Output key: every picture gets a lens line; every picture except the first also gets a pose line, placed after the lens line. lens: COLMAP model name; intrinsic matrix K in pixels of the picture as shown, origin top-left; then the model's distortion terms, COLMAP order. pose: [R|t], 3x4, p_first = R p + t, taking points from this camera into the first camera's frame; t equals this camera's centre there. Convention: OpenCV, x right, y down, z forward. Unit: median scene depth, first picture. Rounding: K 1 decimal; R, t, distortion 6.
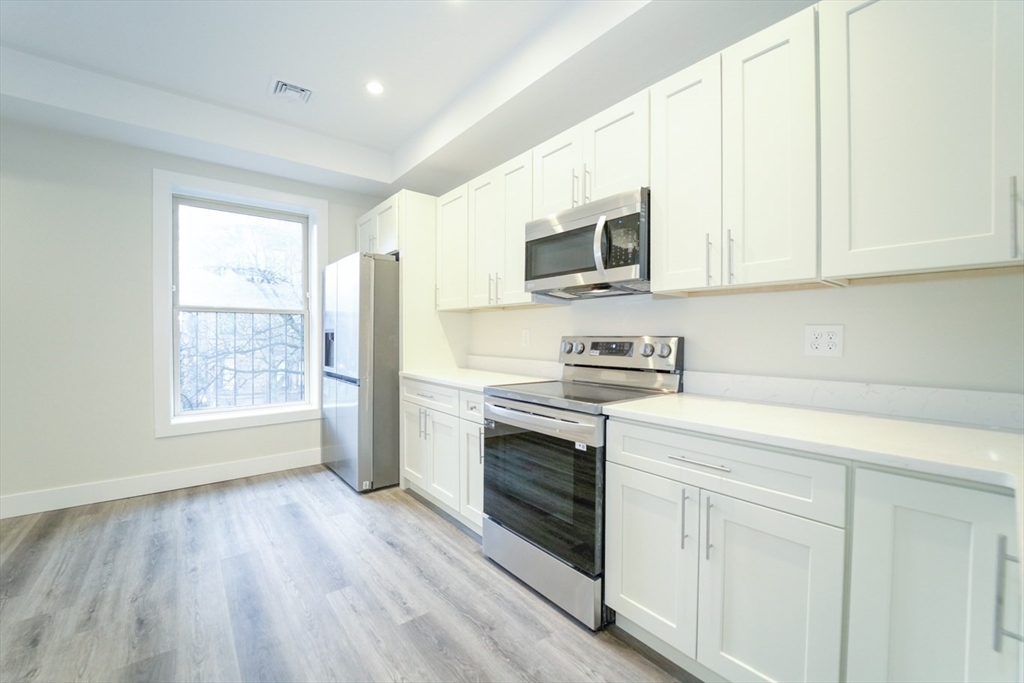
lens RADIAL K [[414.7, 0, 504.7], [0, 414.7, 340.7], [0, 0, 1]] dist [-0.025655, 0.001063]
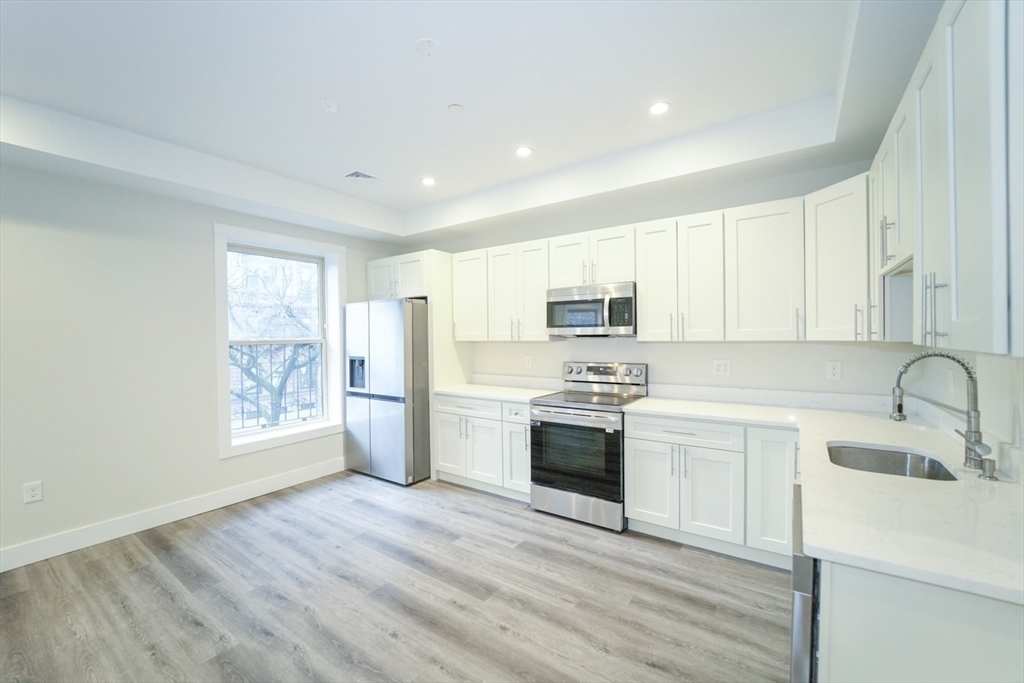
lens RADIAL K [[414.7, 0, 504.3], [0, 414.7, 339.8], [0, 0, 1]] dist [-0.025655, 0.001063]
pose [[0.960219, -0.017255, 0.278713, -0.570409], [0.018812, 0.999819, -0.002912, -0.107555], [-0.278613, 0.008039, 0.960370, -0.453668]]
